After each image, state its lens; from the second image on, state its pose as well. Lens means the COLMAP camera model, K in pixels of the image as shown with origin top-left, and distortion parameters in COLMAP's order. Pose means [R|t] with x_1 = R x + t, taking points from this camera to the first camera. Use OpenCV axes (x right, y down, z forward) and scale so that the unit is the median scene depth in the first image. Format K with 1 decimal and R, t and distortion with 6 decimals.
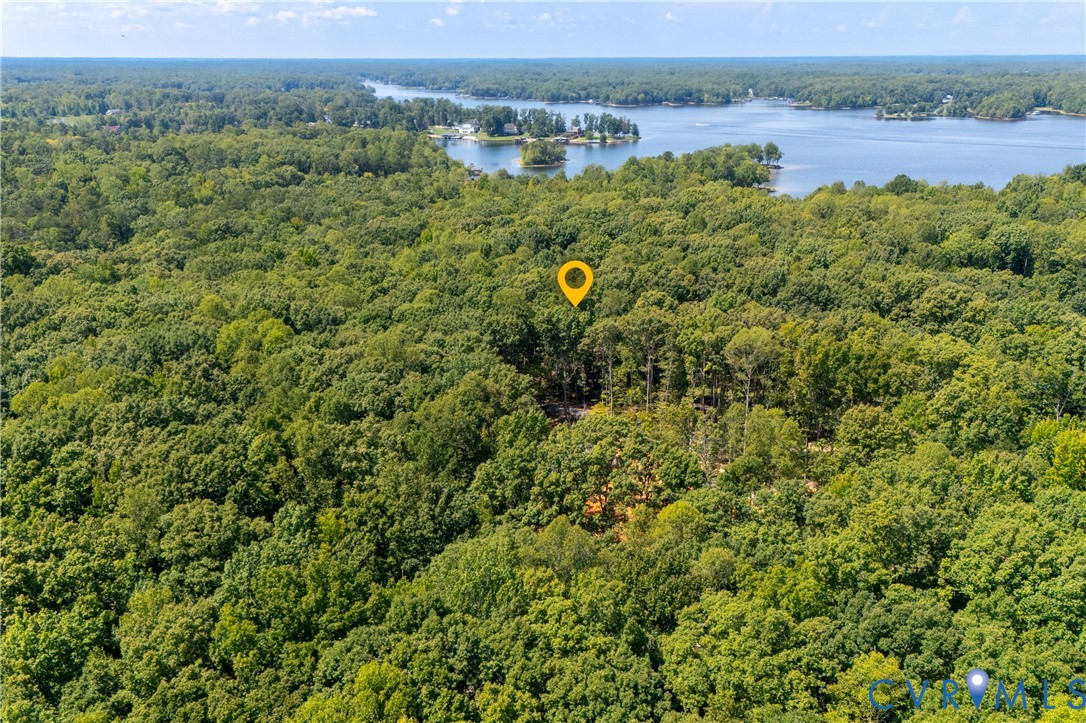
lens RADIAL K [[1048.0, 0, 534.2], [0, 1048.0, 359.4], [0, 0, 1]] dist [0.025159, 0.000000]
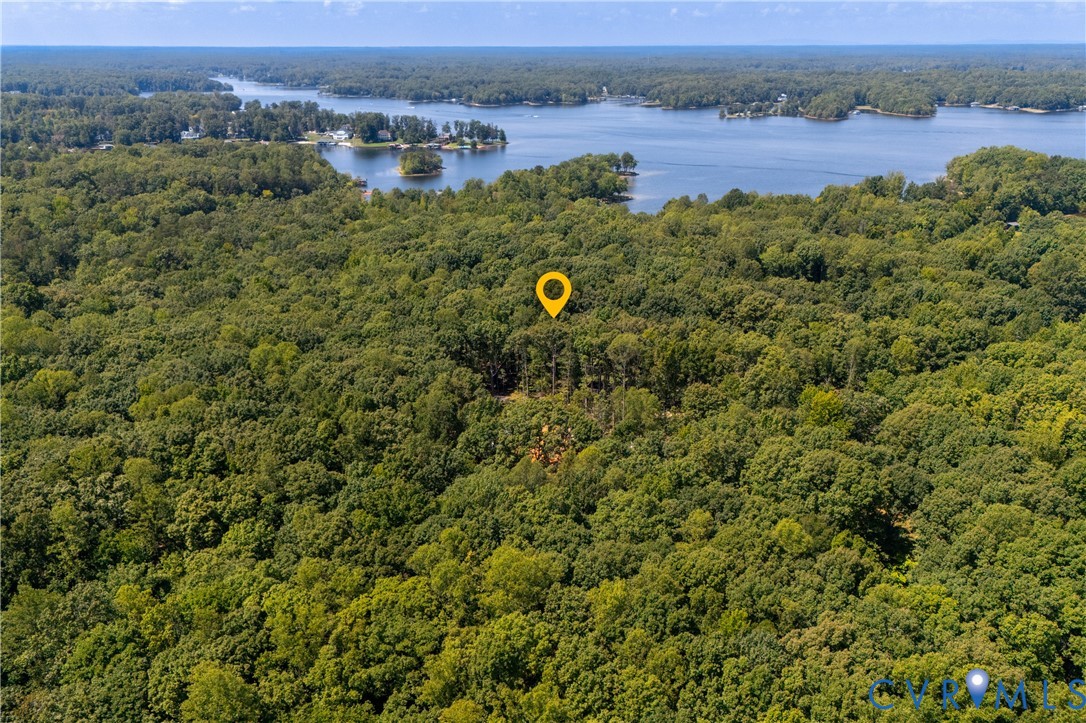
lens RADIAL K [[1048.0, 0, 549.3], [0, 1048.0, 361.6], [0, 0, 1]] dist [0.025159, 0.000000]
pose [[0.989102, -0.046041, 0.139849, -0.089699], [0.044151, 0.998887, 0.016590, -0.017807], [-0.140457, -0.010235, 0.990034, -0.376892]]
